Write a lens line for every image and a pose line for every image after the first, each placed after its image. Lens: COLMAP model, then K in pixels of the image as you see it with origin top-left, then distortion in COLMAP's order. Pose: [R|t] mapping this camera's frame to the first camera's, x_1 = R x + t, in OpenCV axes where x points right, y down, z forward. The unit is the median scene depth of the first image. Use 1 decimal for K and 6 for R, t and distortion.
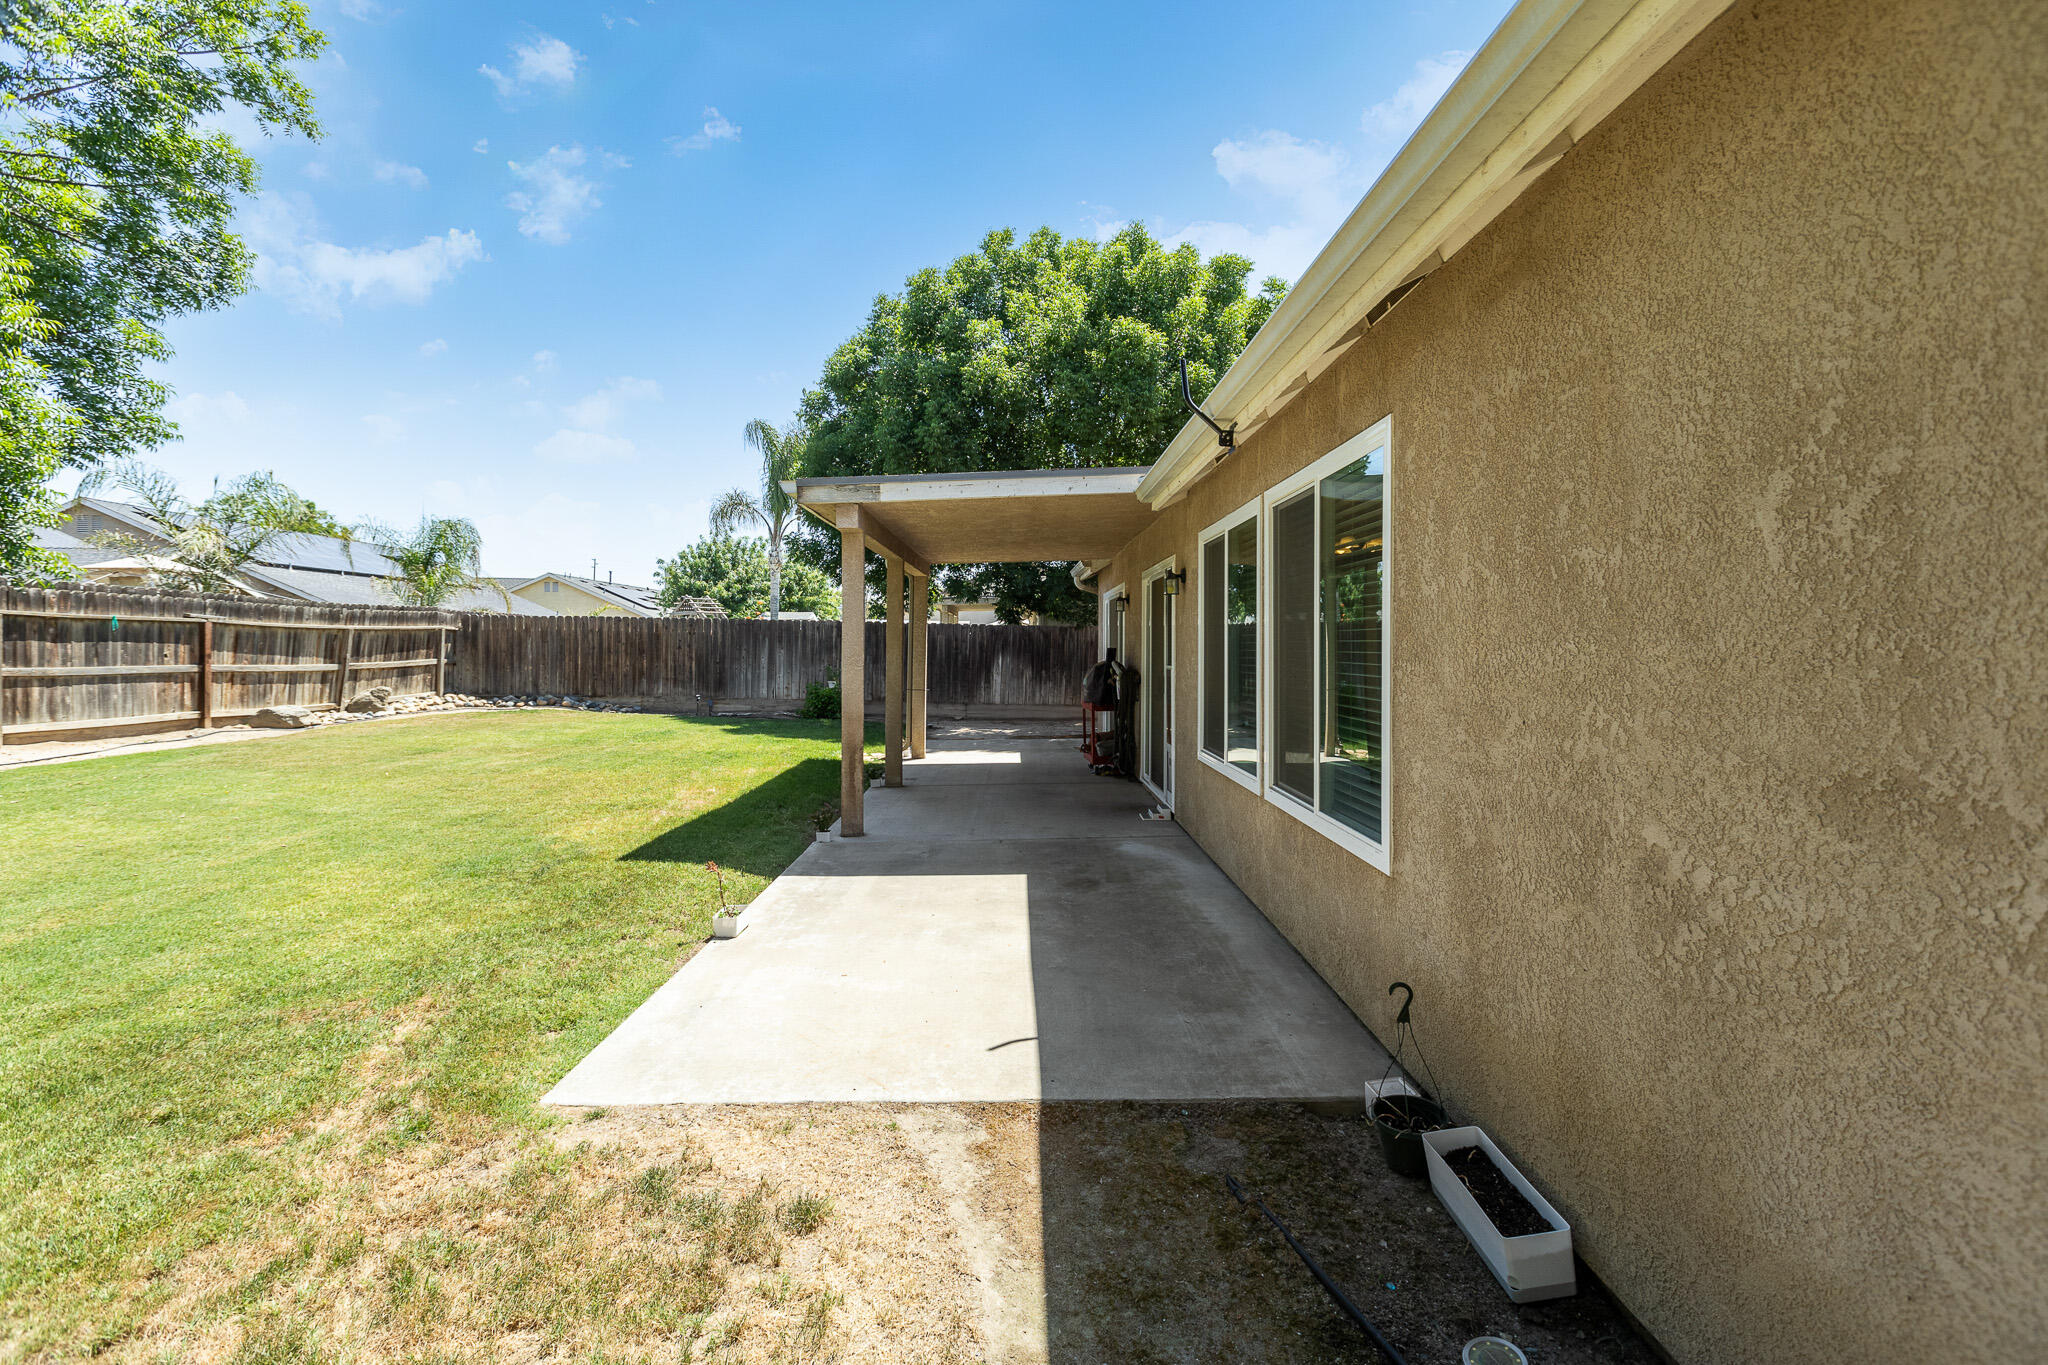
lens RADIAL K [[953.6, 0, 1023.9], [0, 953.6, 645.4], [0, 0, 1]] dist [-0.005544, 0.000523]
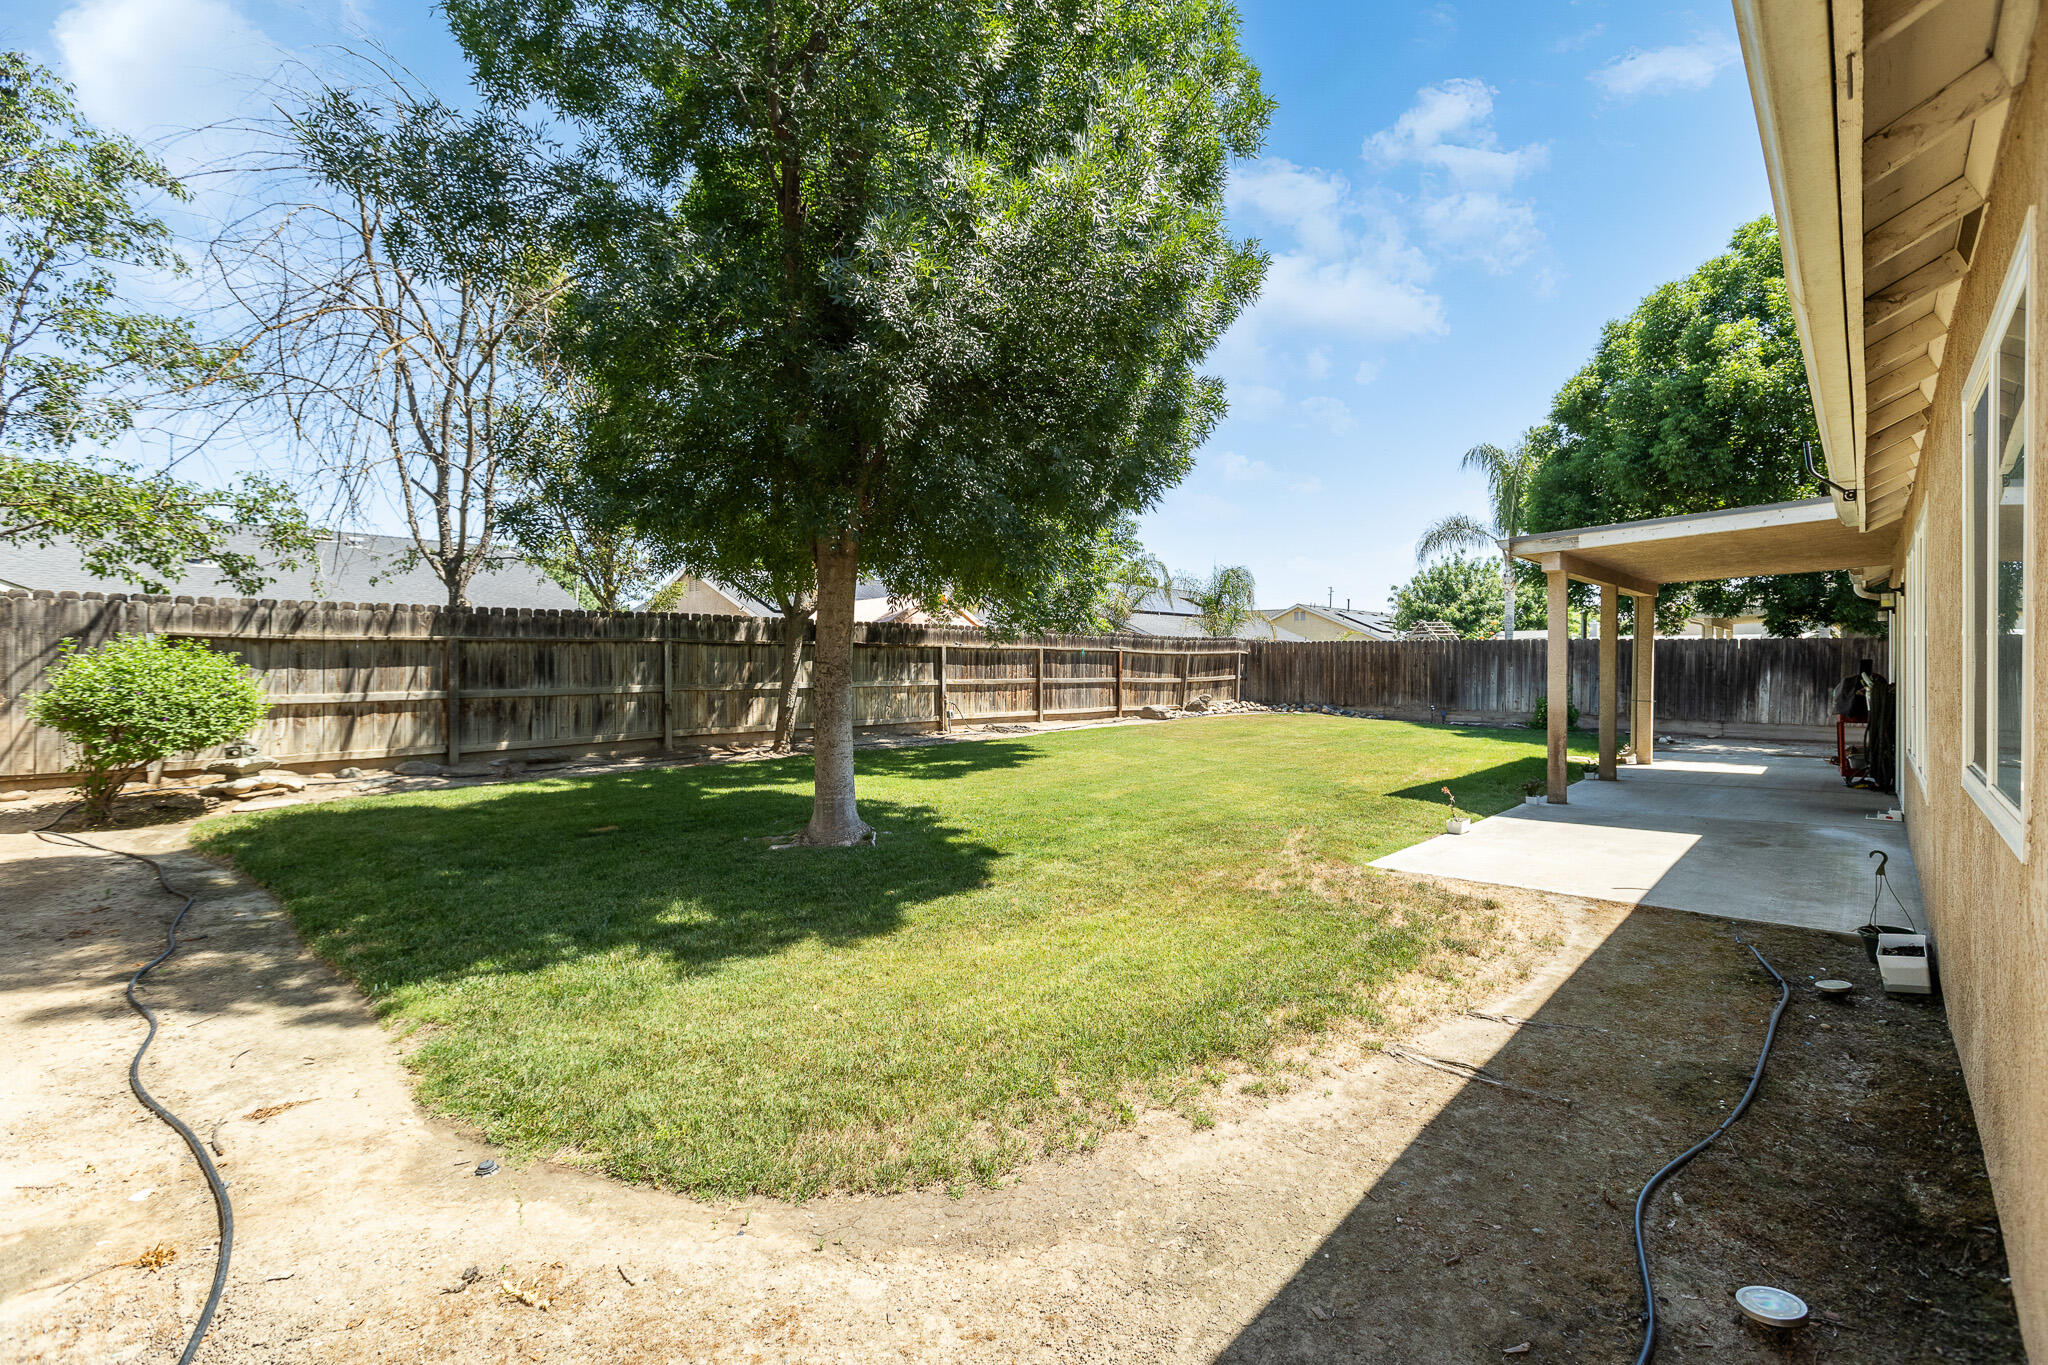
lens RADIAL K [[953.6, 0, 1024.2], [0, 953.6, 675.9], [0, 0, 1]] dist [-0.005544, 0.000523]
pose [[0.744067, -0.003081, -0.668098, 0.066223], [0.008849, 0.999947, 0.005244, 0.004766], [0.668047, -0.009814, 0.744055, -0.205007]]
